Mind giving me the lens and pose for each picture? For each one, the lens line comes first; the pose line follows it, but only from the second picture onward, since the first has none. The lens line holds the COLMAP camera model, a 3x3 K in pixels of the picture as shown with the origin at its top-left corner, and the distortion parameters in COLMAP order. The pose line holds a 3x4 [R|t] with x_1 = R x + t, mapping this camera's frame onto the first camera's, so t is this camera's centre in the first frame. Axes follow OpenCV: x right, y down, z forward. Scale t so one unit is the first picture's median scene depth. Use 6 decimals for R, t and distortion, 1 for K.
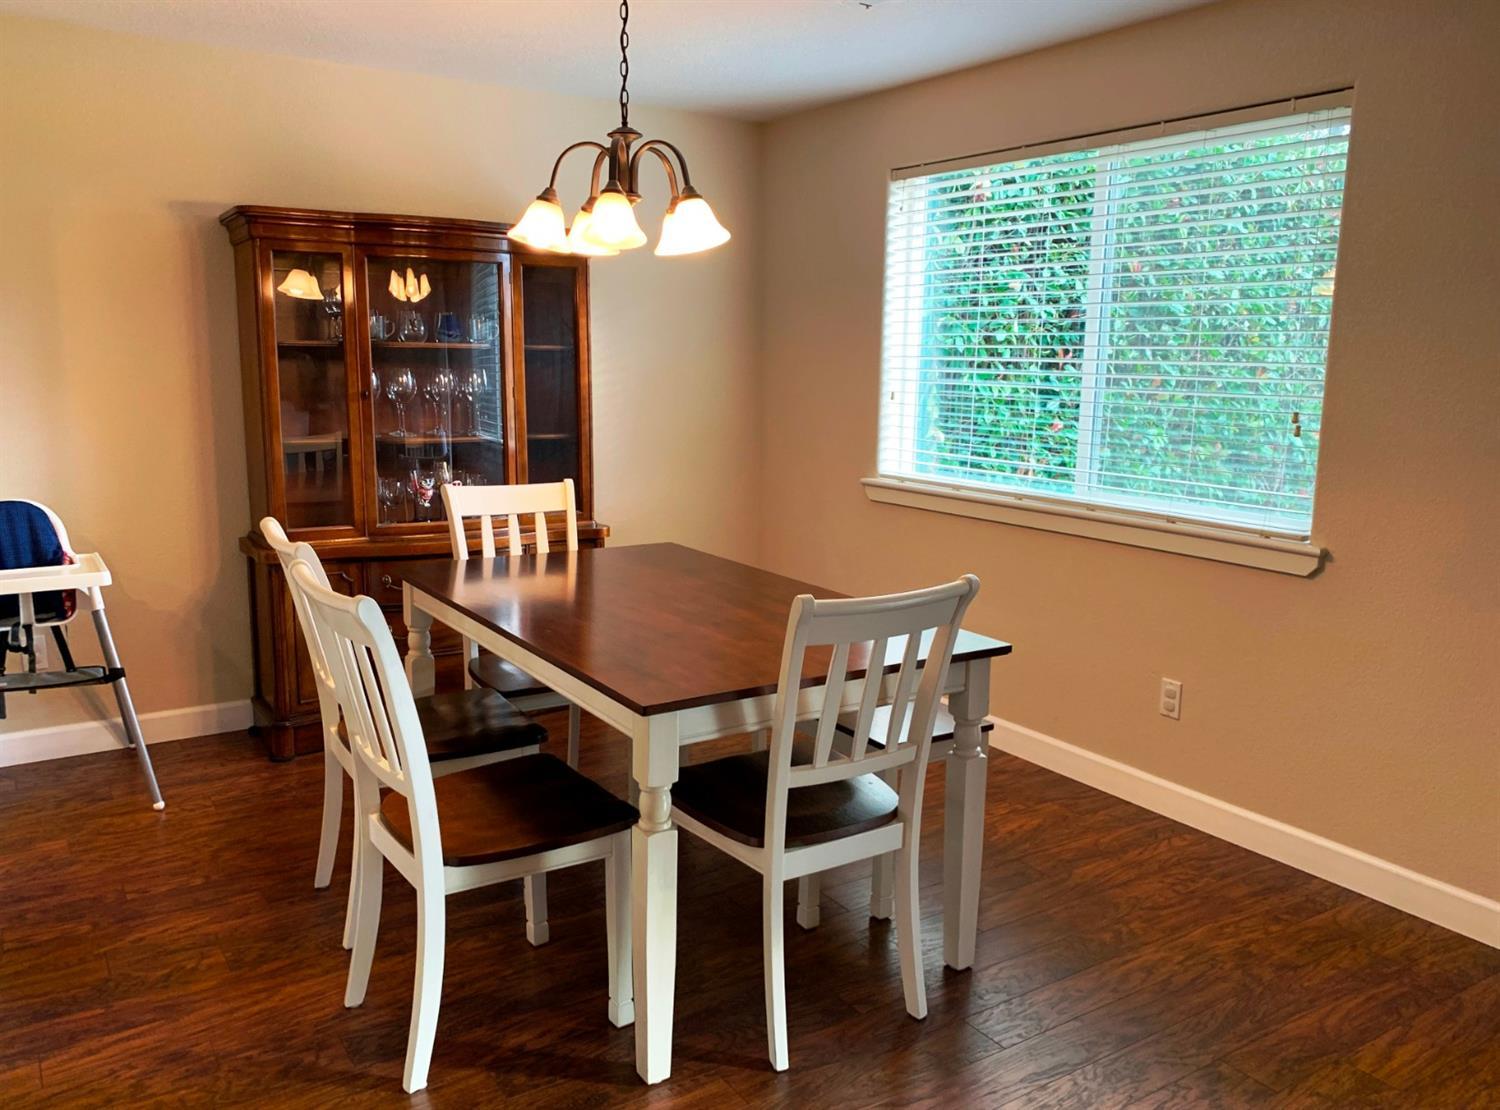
lens RADIAL K [[1167.4, 0, 750.0], [0, 1167.4, 555.0], [0, 0, 1]] dist [-0.041497, -0.000078]
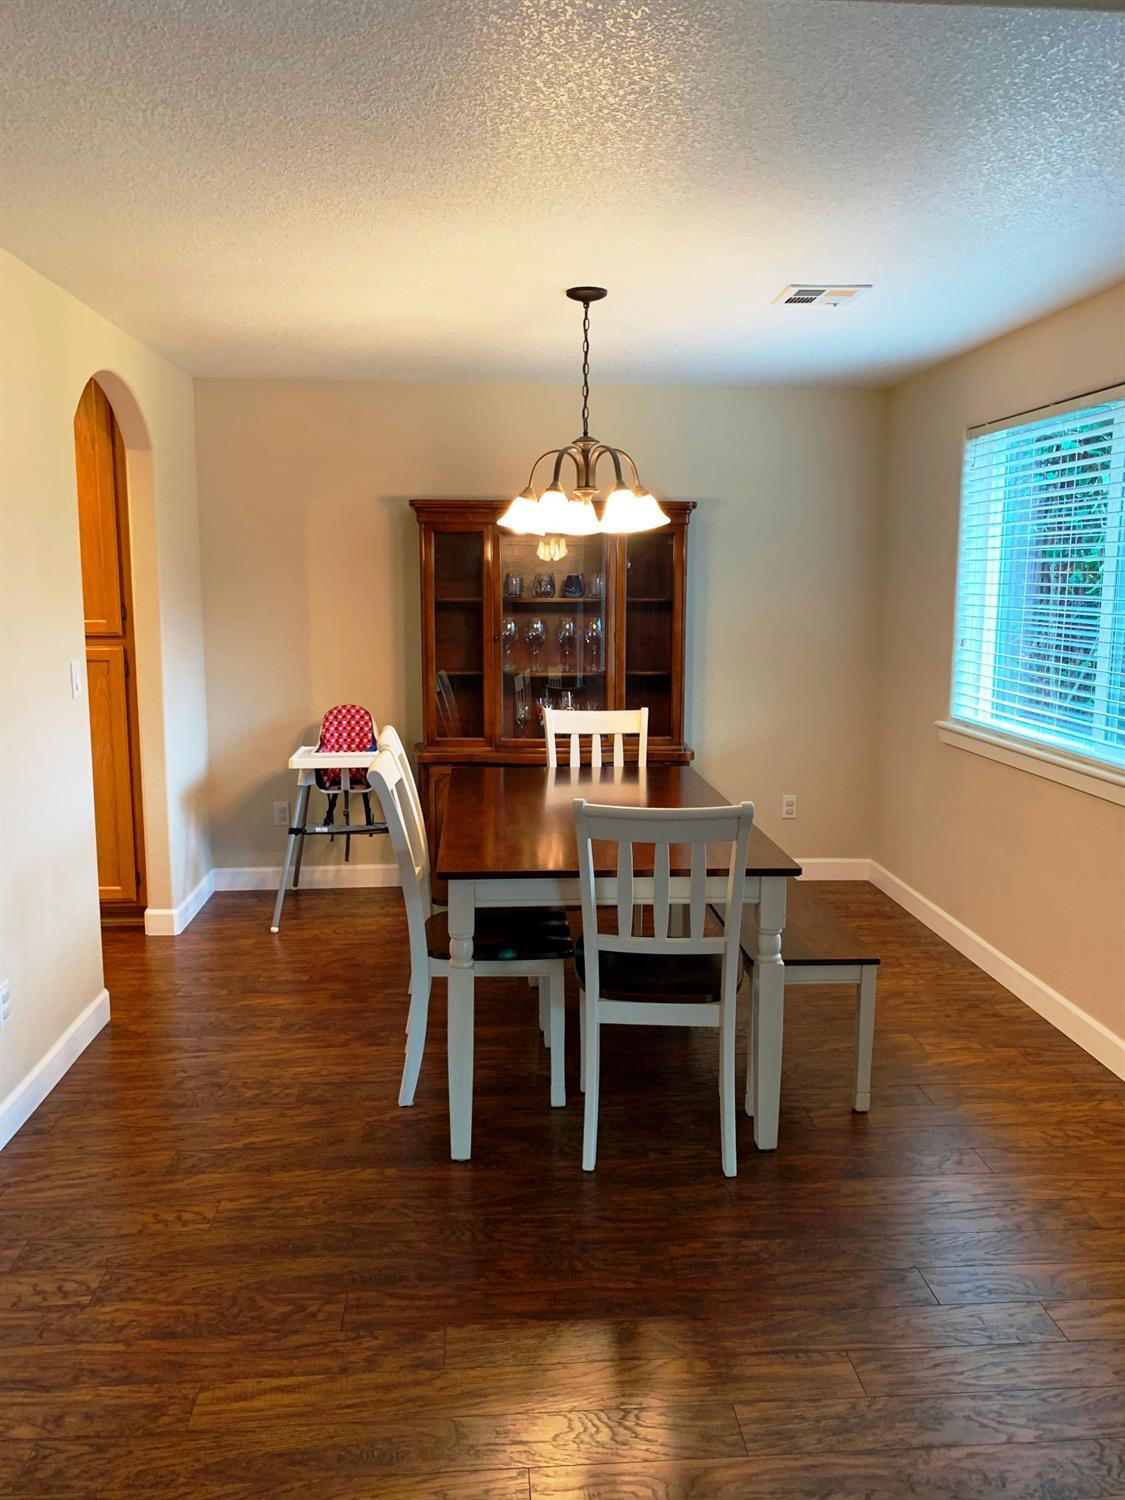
lens RADIAL K [[1140.2, 0, 561.3], [0, 1140.2, 714.4], [0, 0, 1]] dist [0.109668, -0.132845]
pose [[0.867358, 0.045891, -0.495565, 0.363500], [-0.078391, 0.995908, -0.044978, 0.001702], [0.491473, 0.077860, 0.867405, -0.075072]]
